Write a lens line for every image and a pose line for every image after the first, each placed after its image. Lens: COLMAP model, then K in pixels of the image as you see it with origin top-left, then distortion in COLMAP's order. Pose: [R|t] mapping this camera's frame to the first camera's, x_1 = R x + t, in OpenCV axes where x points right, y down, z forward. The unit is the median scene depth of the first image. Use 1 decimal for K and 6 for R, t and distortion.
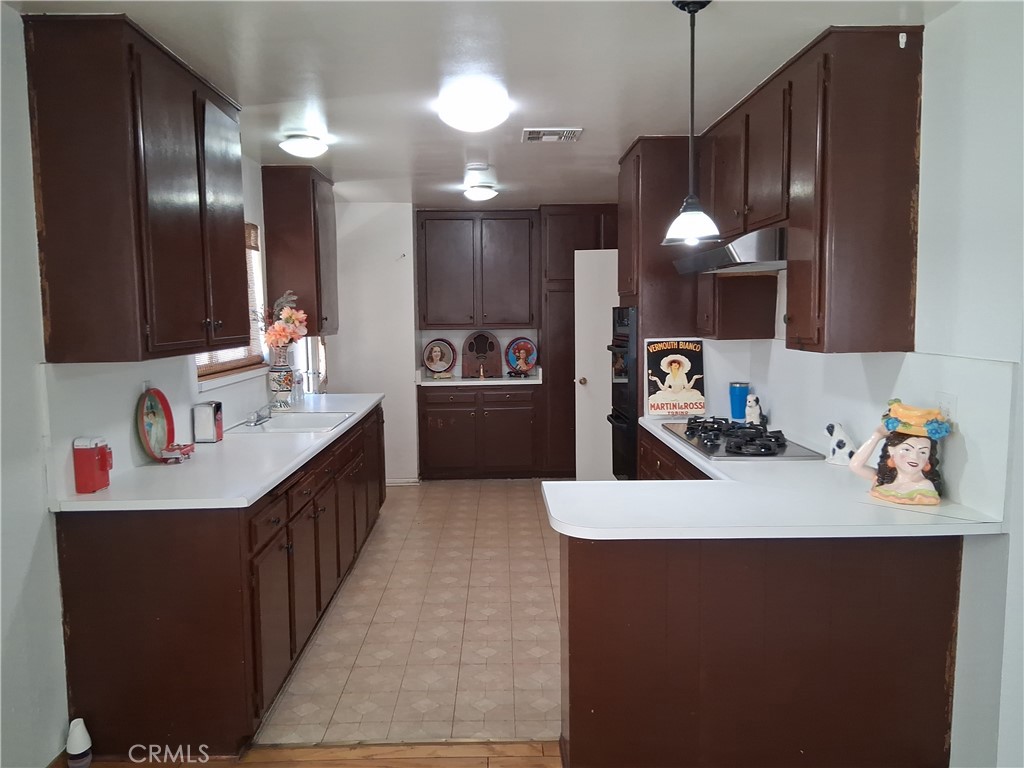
lens RADIAL K [[773.9, 0, 507.1], [0, 773.9, 389.4], [0, 0, 1]] dist [0.122283, -0.193164]
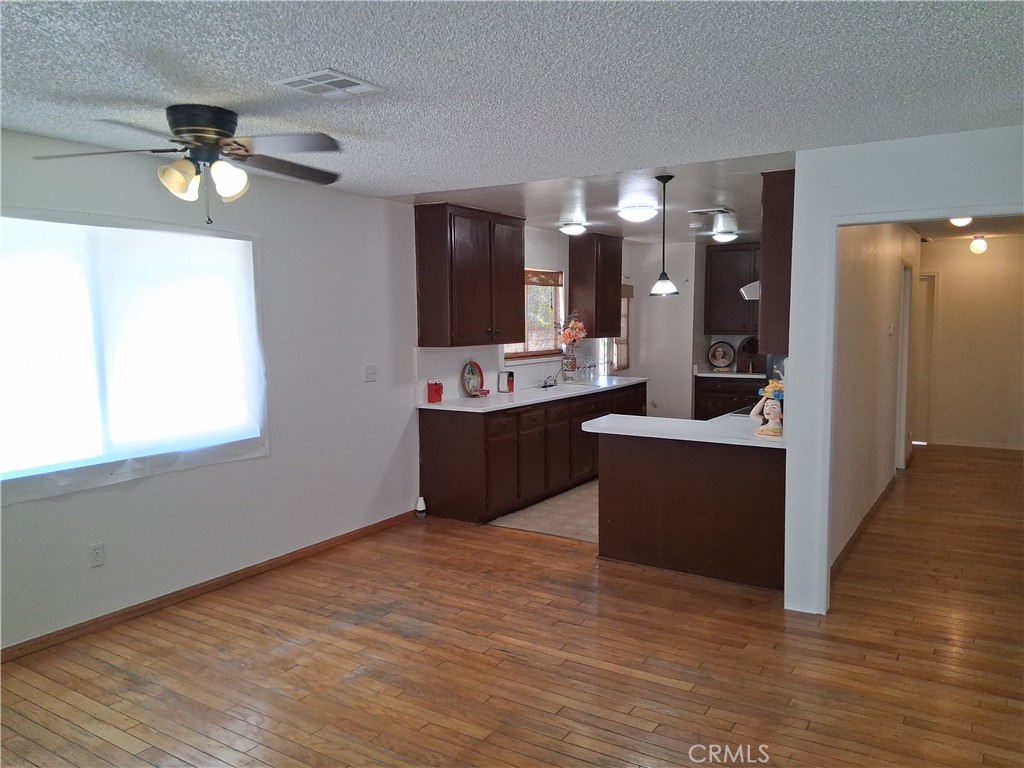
lens RADIAL K [[773.9, 0, 507.1], [0, 773.9, 389.4], [0, 0, 1]] dist [0.122283, -0.193164]
pose [[0.833821, 0.056529, -0.549133, 0.657285], [-0.057551, 0.998224, 0.015373, 0.030820], [0.549027, 0.018785, 0.835594, -0.576965]]
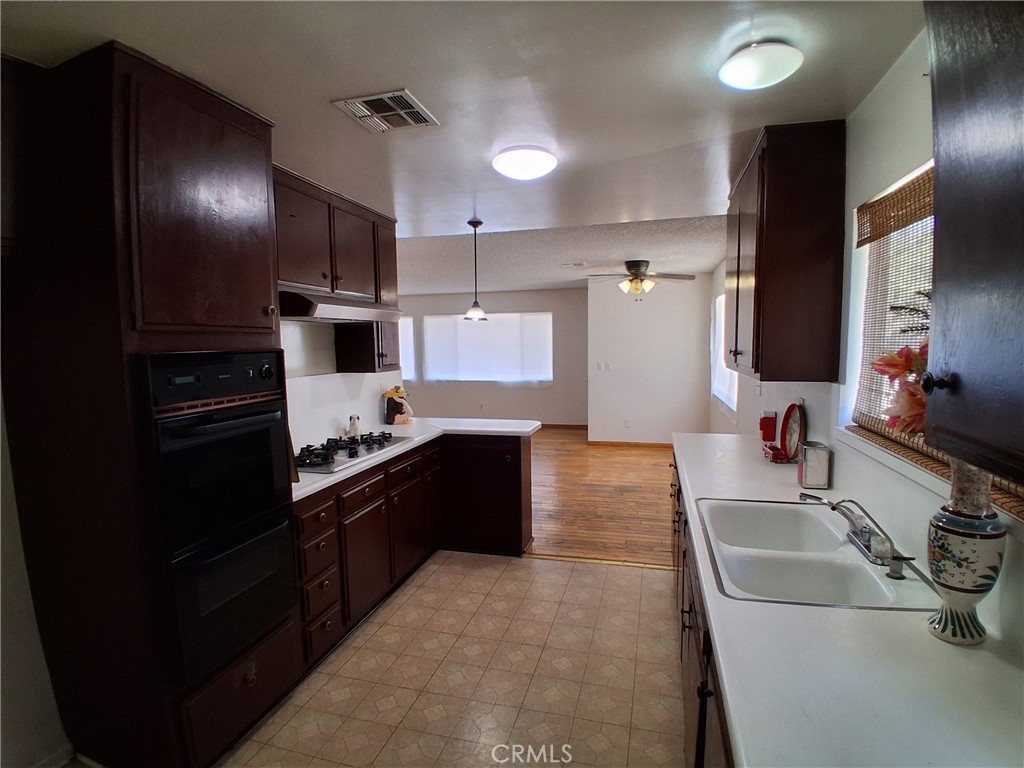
lens RADIAL K [[508.0, 0, 518.4], [0, 508.0, 392.4], [0, 0, 1]] dist [0.022360, -0.057623]
pose [[-0.961740, -0.002694, 0.273952, -0.212285], [0.051641, 0.980244, 0.190932, -0.168975], [-0.269054, 0.197774, -0.942600, 1.625016]]
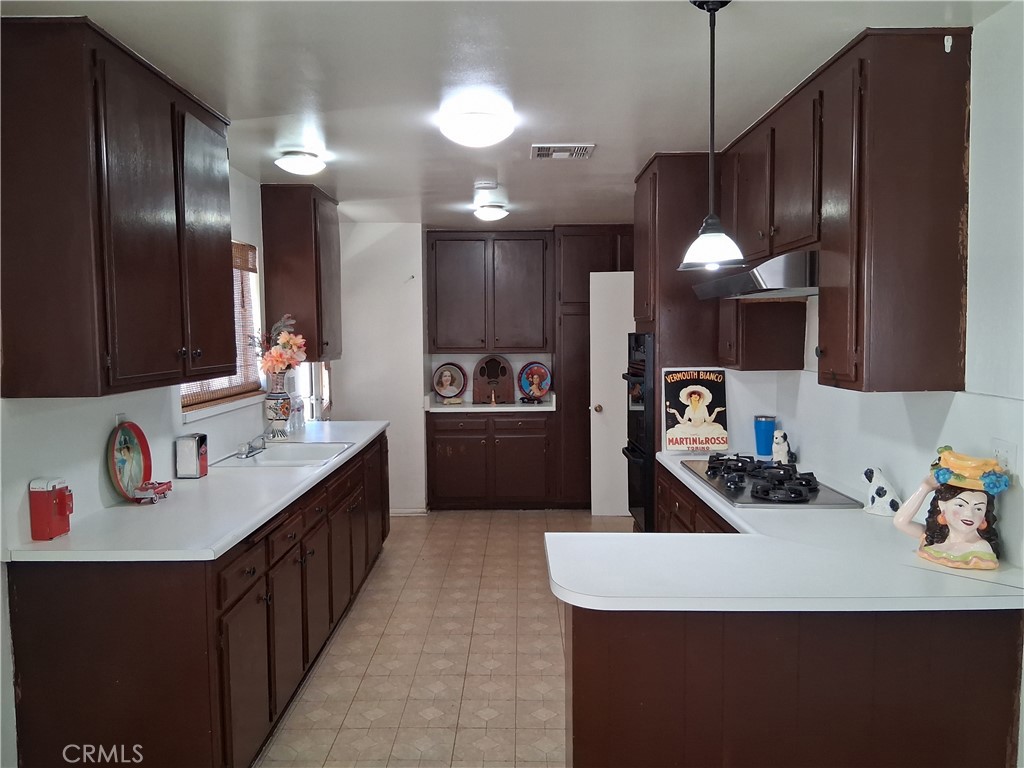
lens RADIAL K [[779.4, 0, 512.0], [0, 779.4, 384.0], [0, 0, 1]] dist [0.121293, -0.197588]
pose [[0.999806, 0.005676, -0.018845, 0.016288], [-0.006285, 0.999455, -0.032407, -0.015699], [0.018651, 0.032520, 0.999297, 0.065694]]
